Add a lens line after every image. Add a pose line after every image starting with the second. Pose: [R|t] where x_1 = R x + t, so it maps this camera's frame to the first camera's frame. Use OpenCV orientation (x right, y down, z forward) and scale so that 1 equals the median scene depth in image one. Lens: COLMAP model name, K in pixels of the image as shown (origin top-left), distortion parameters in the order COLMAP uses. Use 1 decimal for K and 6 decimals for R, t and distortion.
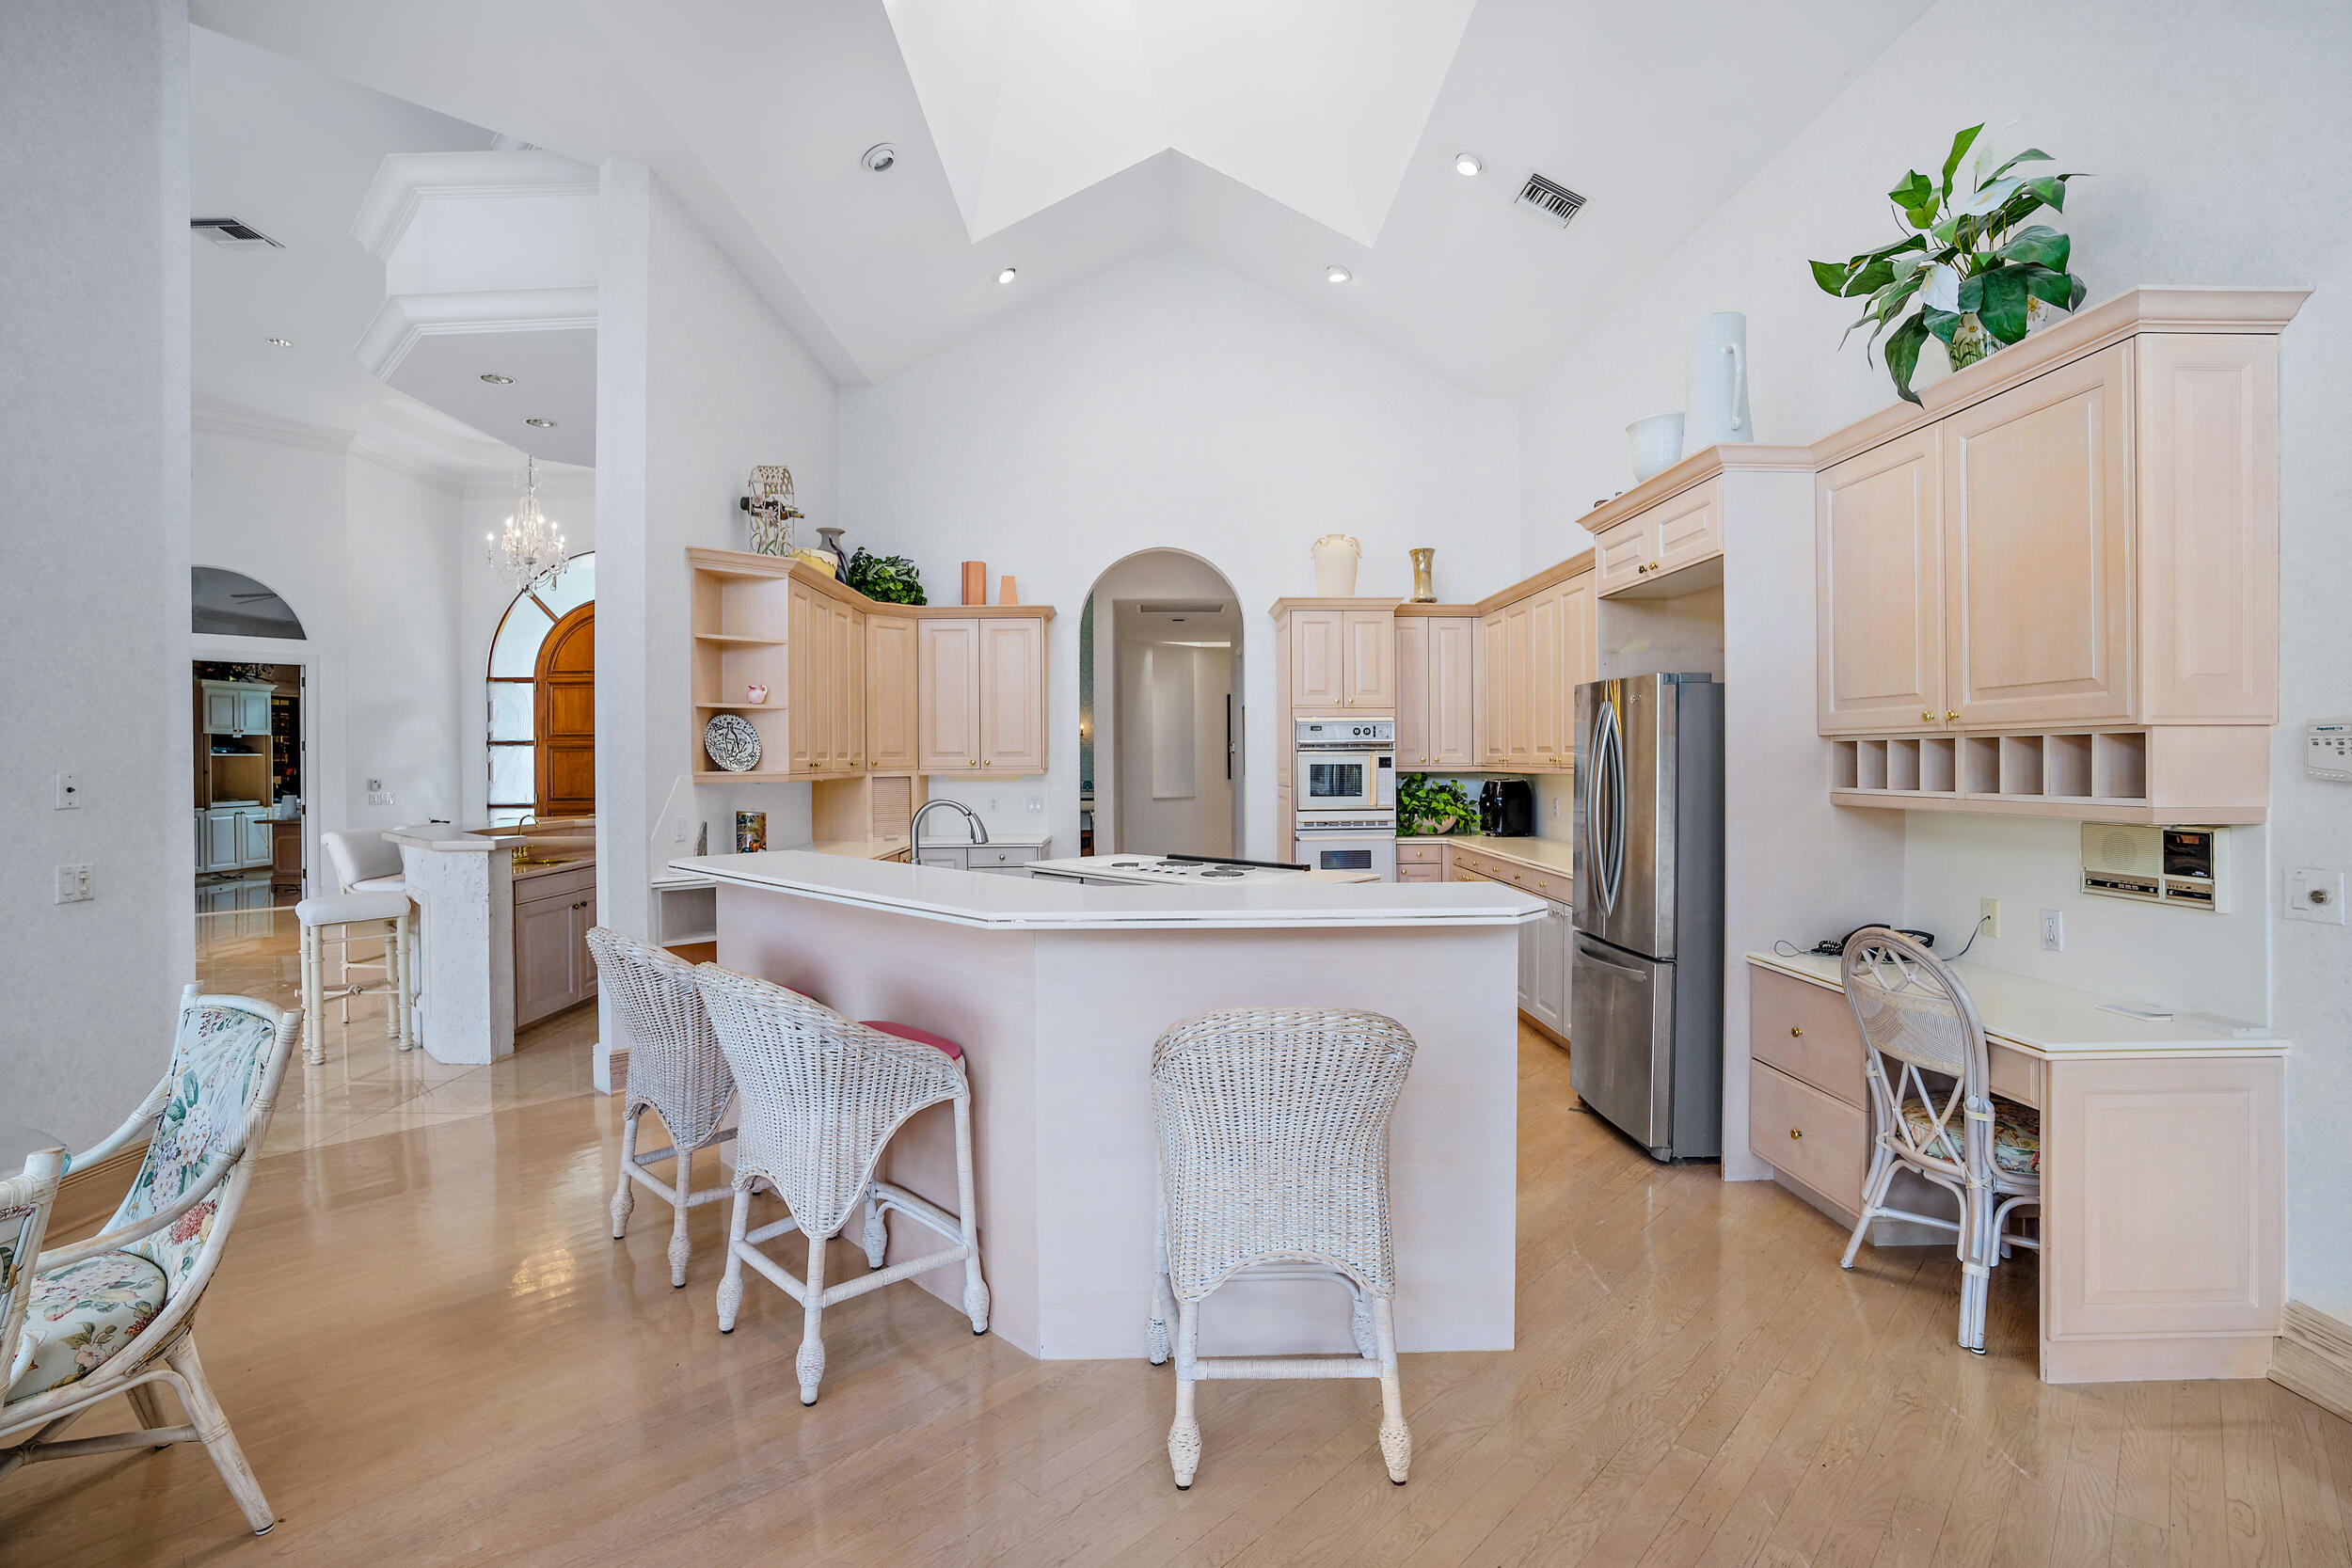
lens RADIAL K [[1075.1, 0, 1192.8], [0, 1075.1, 768.7], [0, 0, 1]] dist [-0.001790, 0.001309]
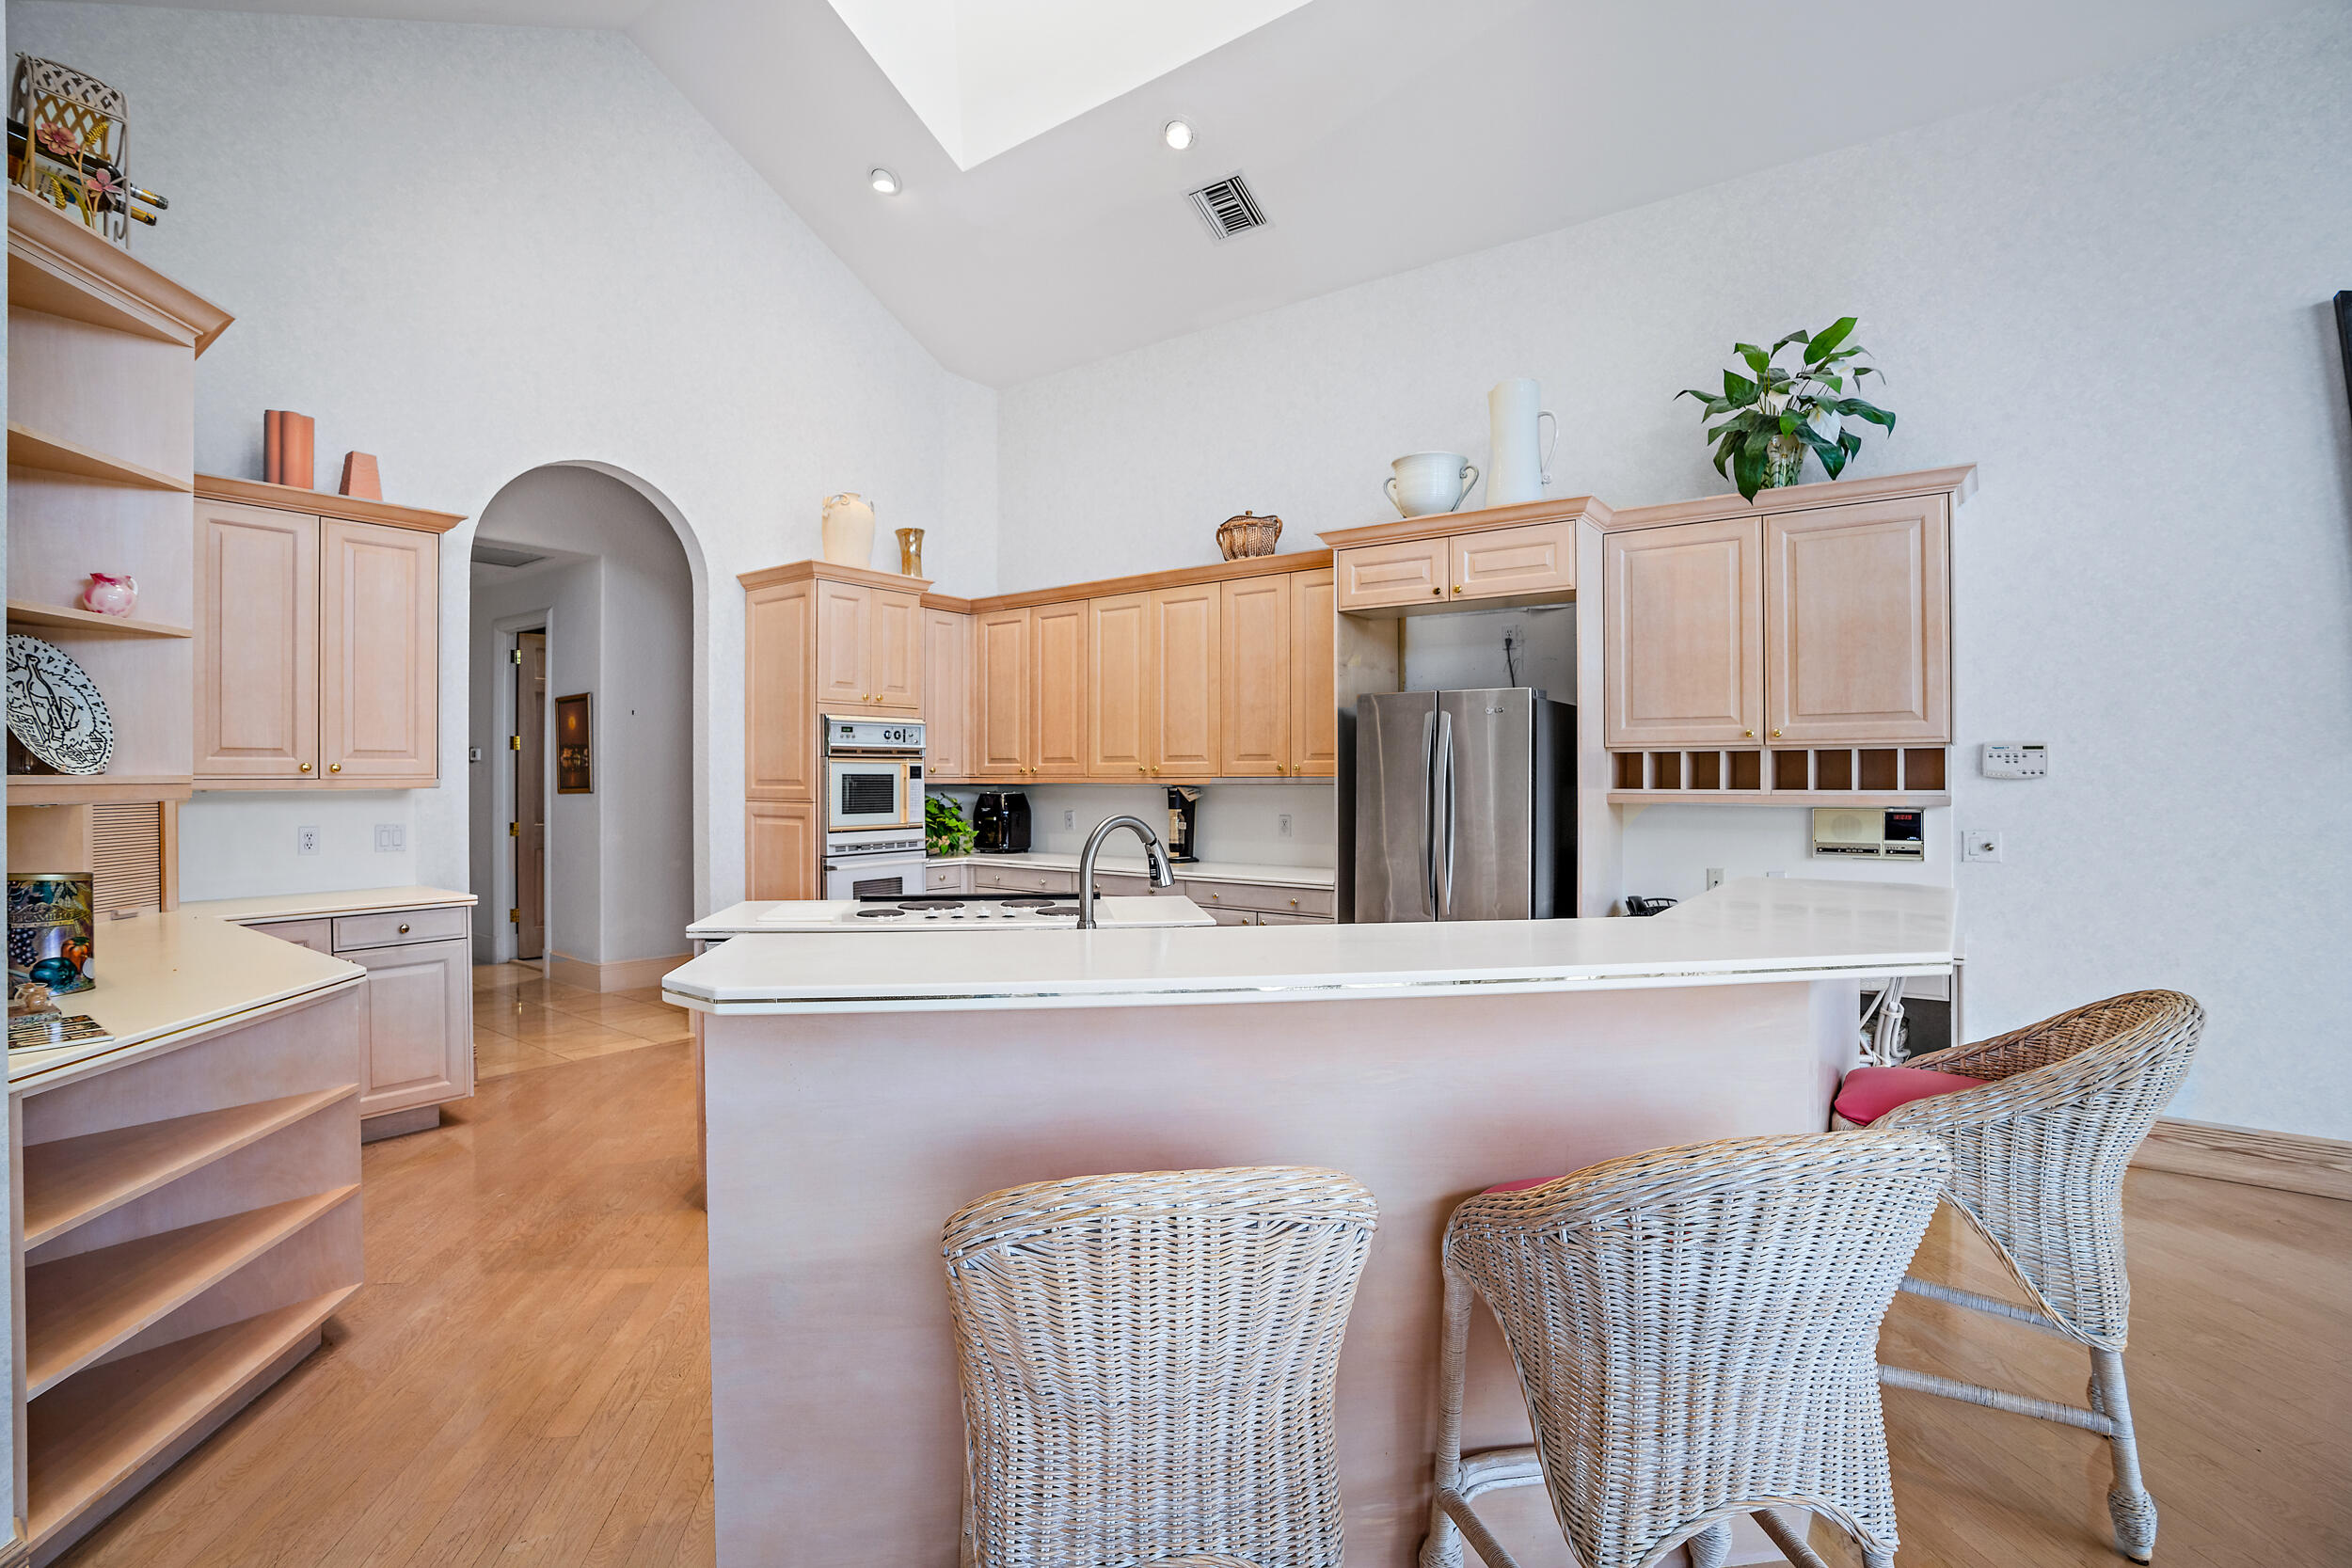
lens RADIAL K [[1075.1, 0, 1184.9], [0, 1075.1, 785.7], [0, 0, 1]] dist [-0.001790, 0.001309]
pose [[0.641488, -0.001645, 0.767131, -0.339837], [0.003819, 0.999992, -0.001048, 0.006544], [-0.767123, 0.003602, 0.641489, 0.288874]]
